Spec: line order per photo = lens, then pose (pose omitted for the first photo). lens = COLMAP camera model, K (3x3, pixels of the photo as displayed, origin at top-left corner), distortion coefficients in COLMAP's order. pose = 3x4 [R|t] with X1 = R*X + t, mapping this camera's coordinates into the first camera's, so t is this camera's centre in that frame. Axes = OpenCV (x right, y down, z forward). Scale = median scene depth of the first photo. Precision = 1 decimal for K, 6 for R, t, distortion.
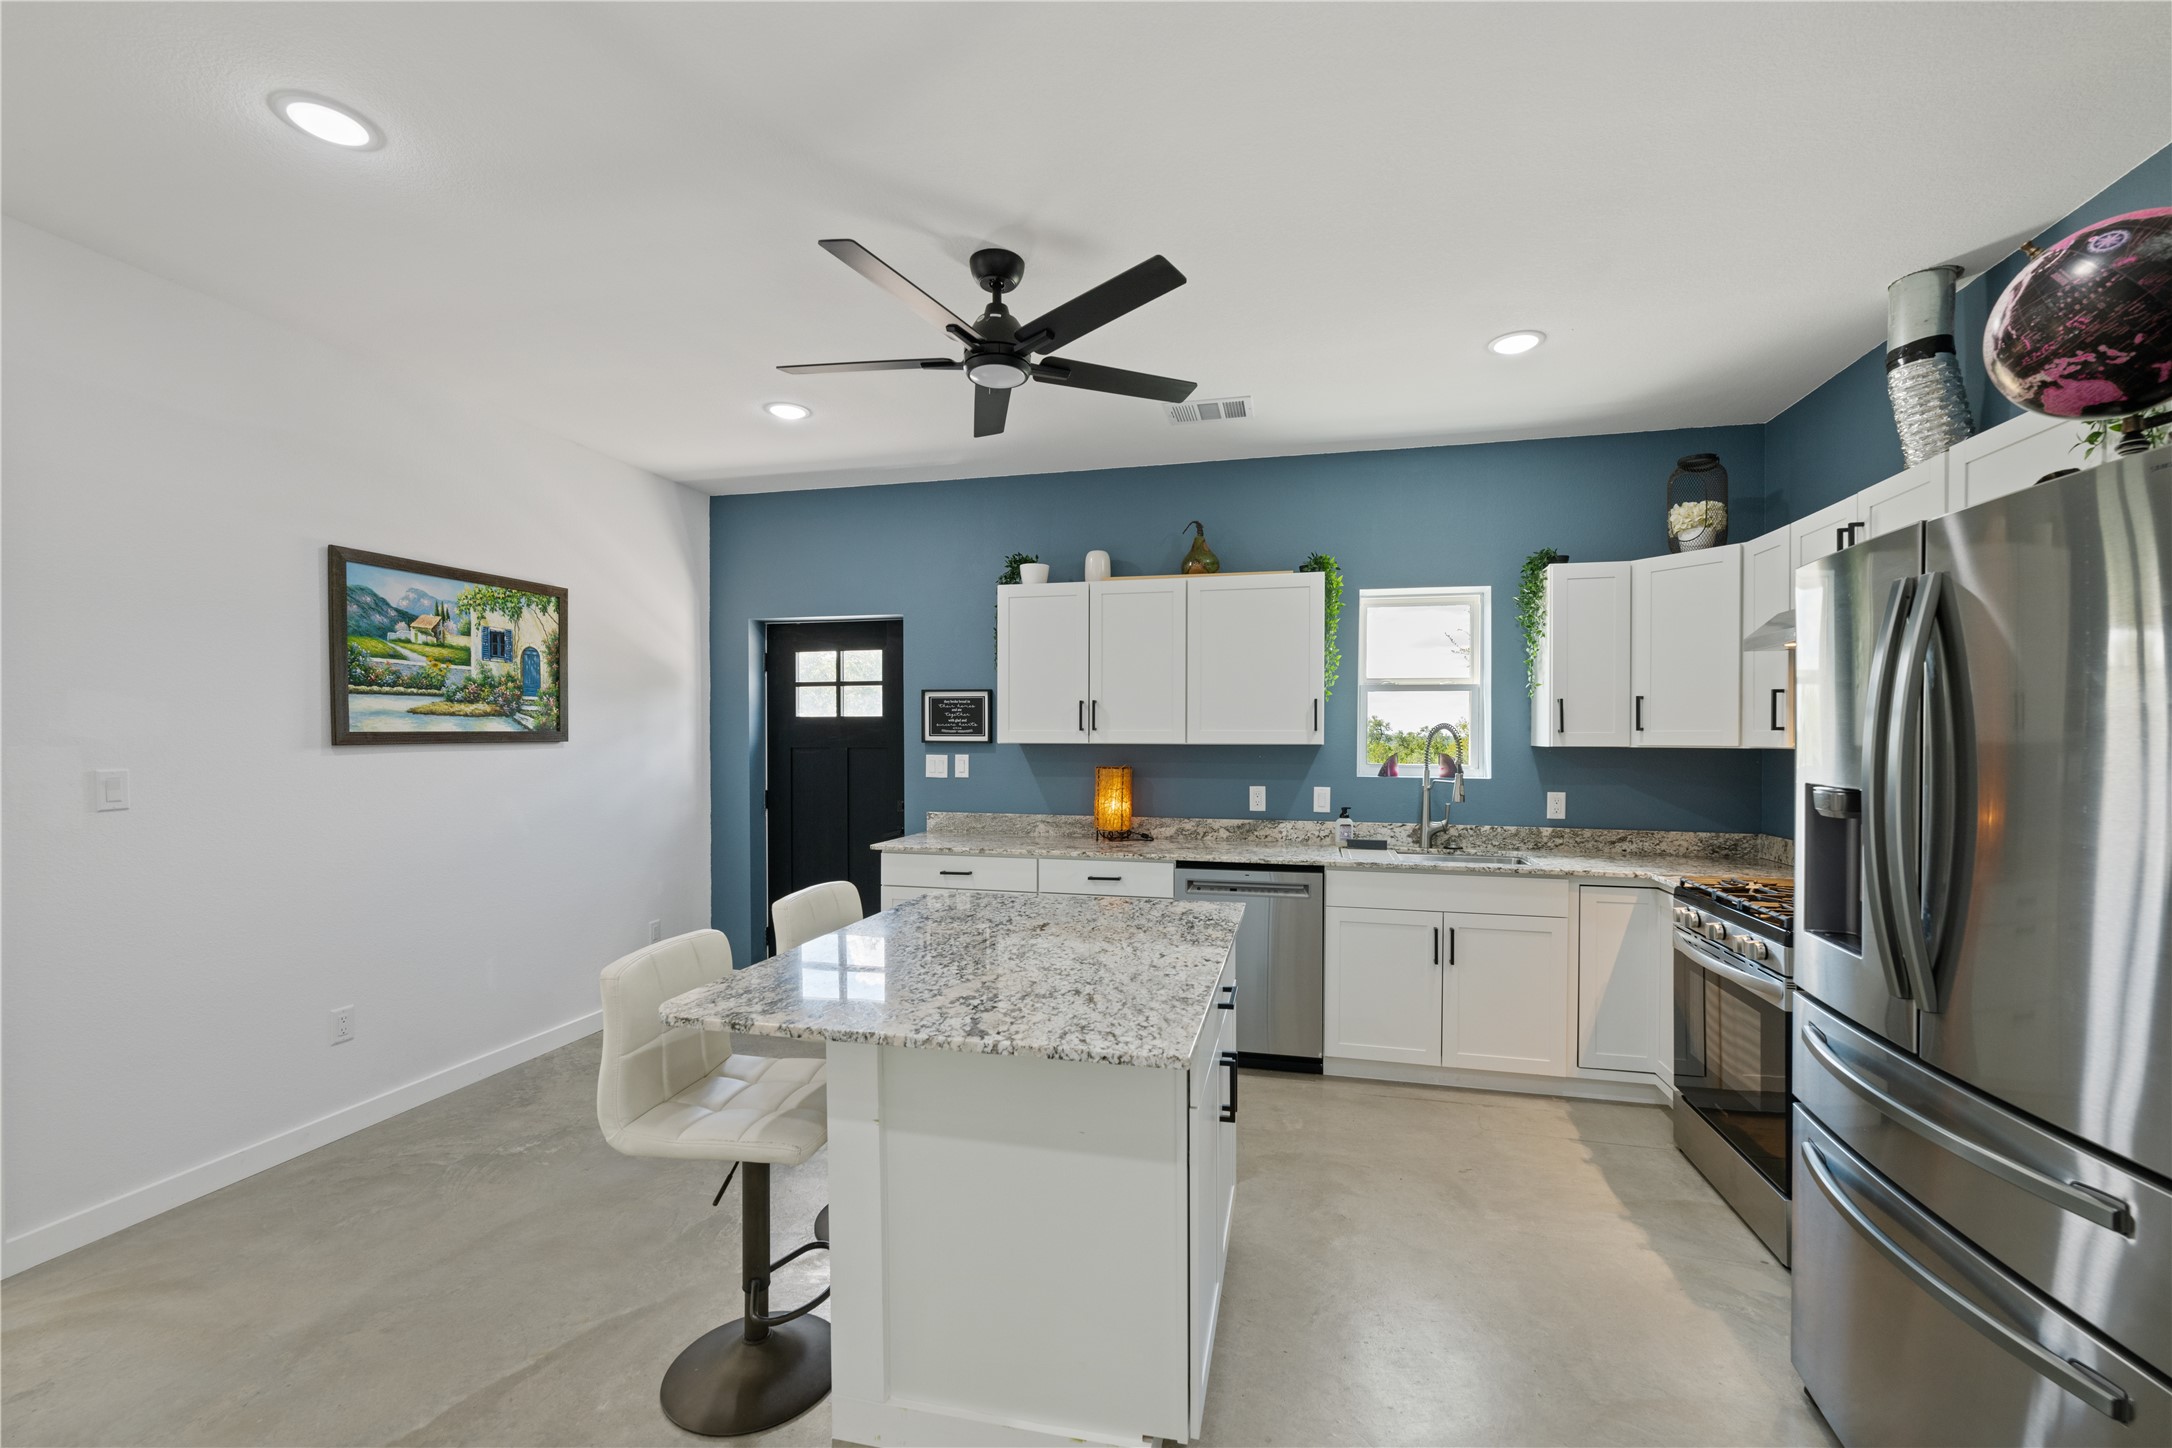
lens RADIAL K [[884.7, 0, 1089.4], [0, 884.7, 735.6], [0, 0, 1]] dist [0.000258, 0.000078]
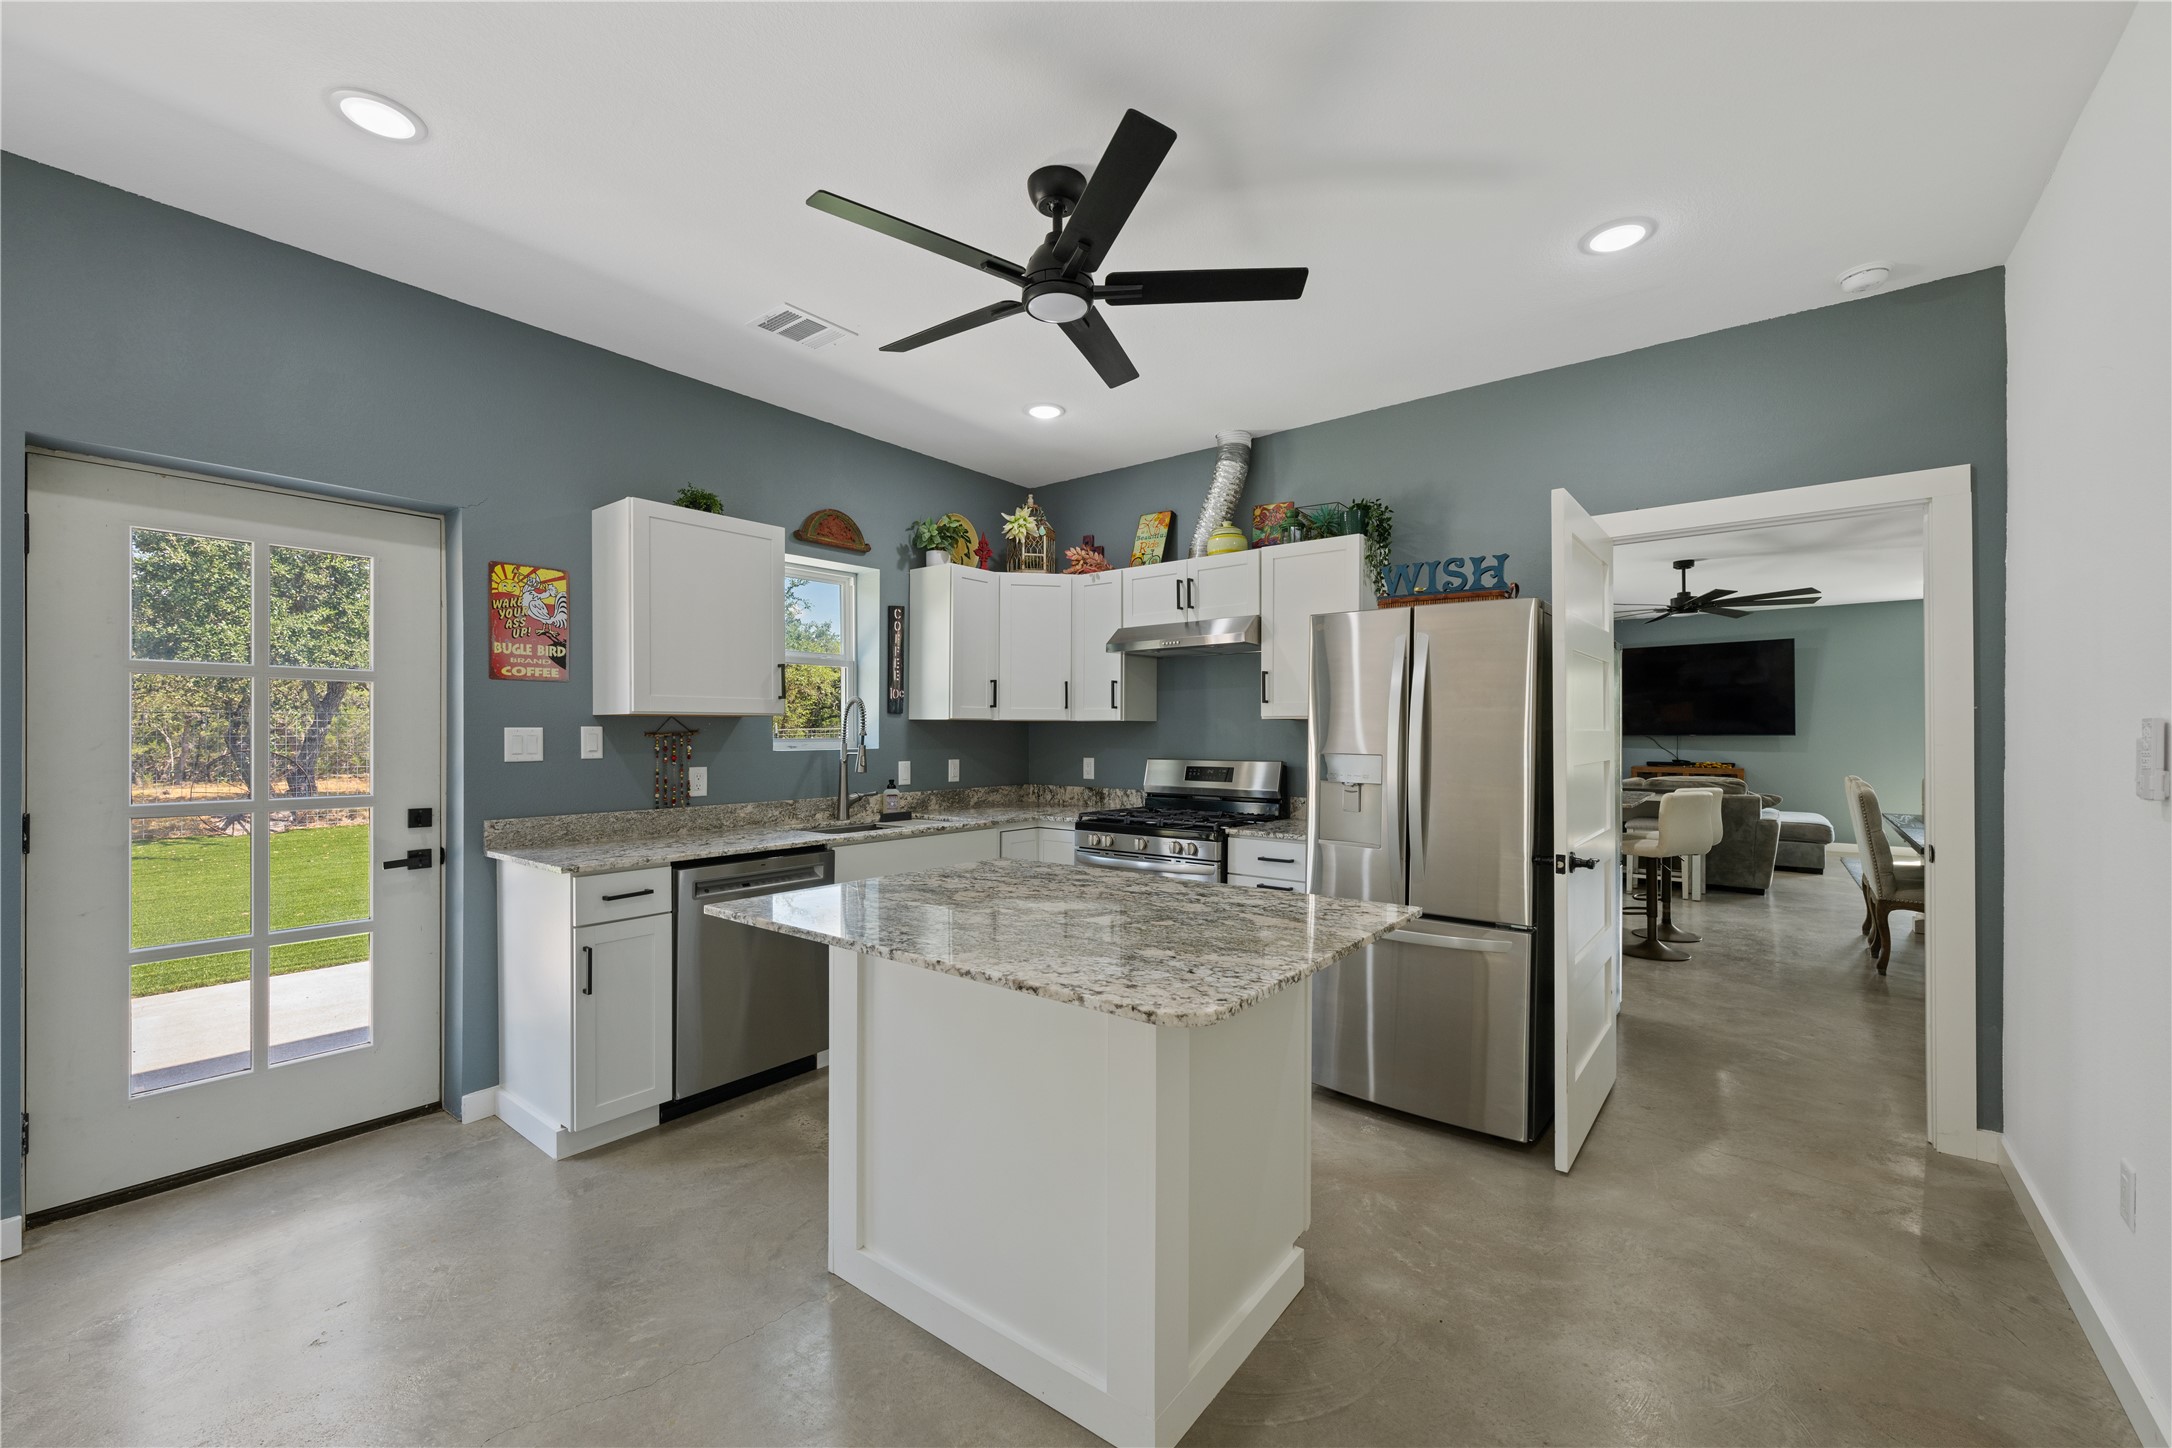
lens RADIAL K [[884.7, 0, 1086.1], [0, 884.7, 733.9], [0, 0, 1]] dist [0.000258, 0.000078]
pose [[0.405738, -0.006621, 0.913965, -0.415980], [-0.006117, 0.999932, 0.009959, 0.015928], [-0.913969, -0.009632, 0.405670, 0.314743]]
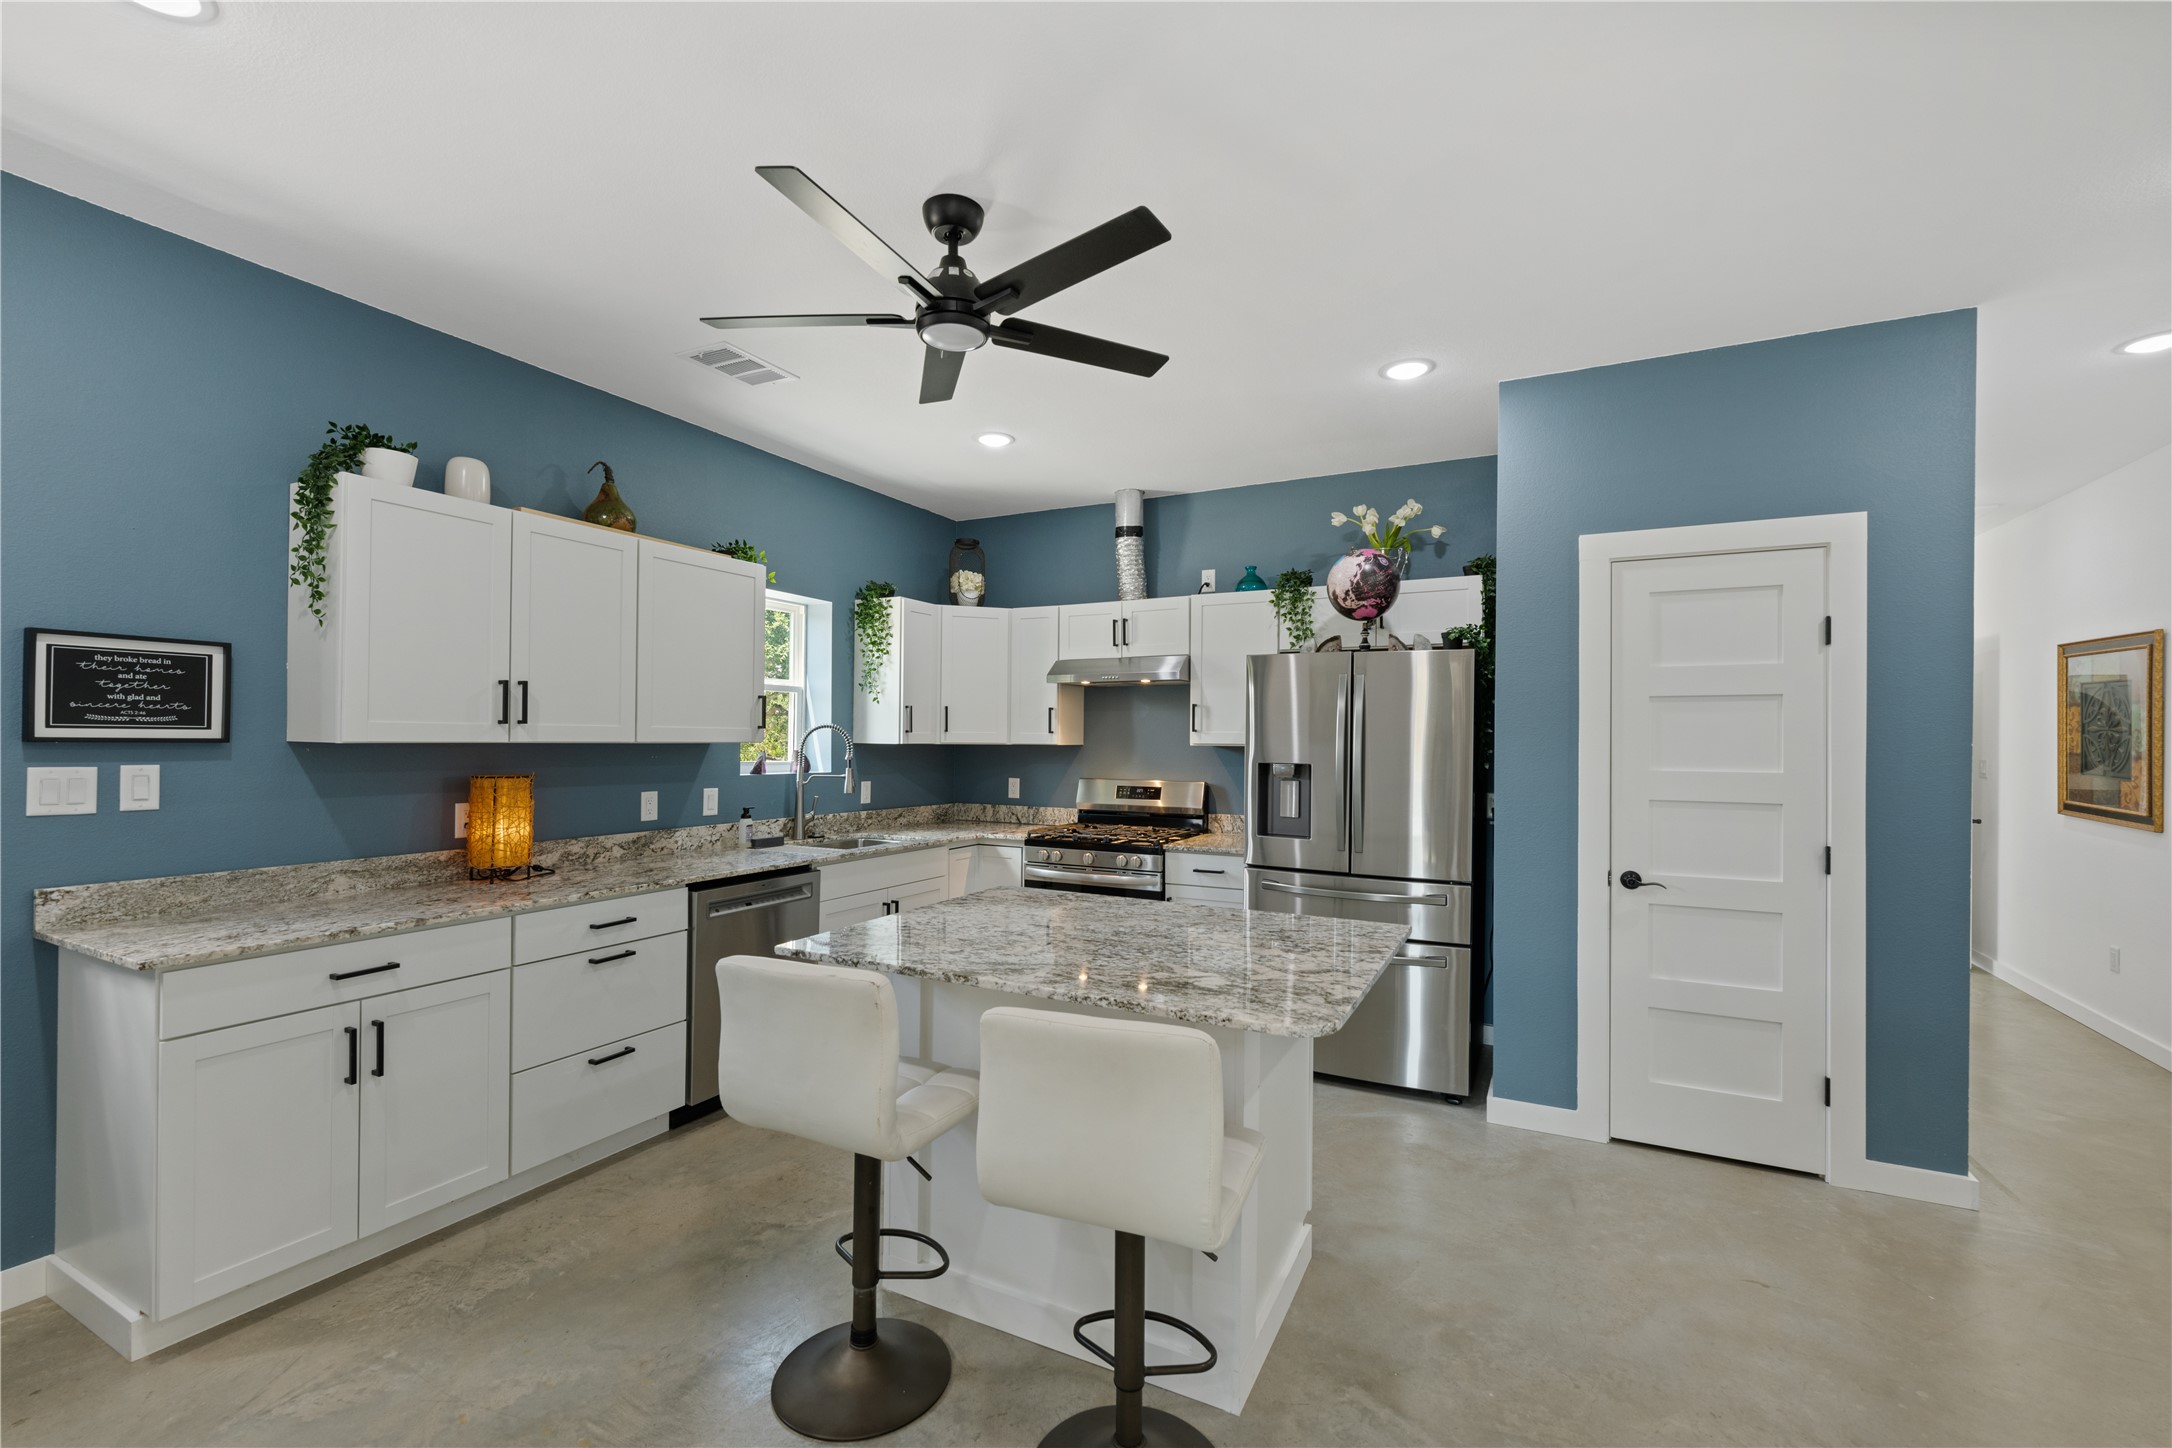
lens RADIAL K [[912.3, 0, 1091.4], [0, 912.3, 735.7], [0, 0, 1]] dist [-0.003934, -0.000172]
pose [[0.231110, 0.003209, 0.972922, -0.582148], [-0.011956, 0.999928, -0.000458, -0.001848], [-0.972854, -0.011527, 0.231132, 0.388368]]
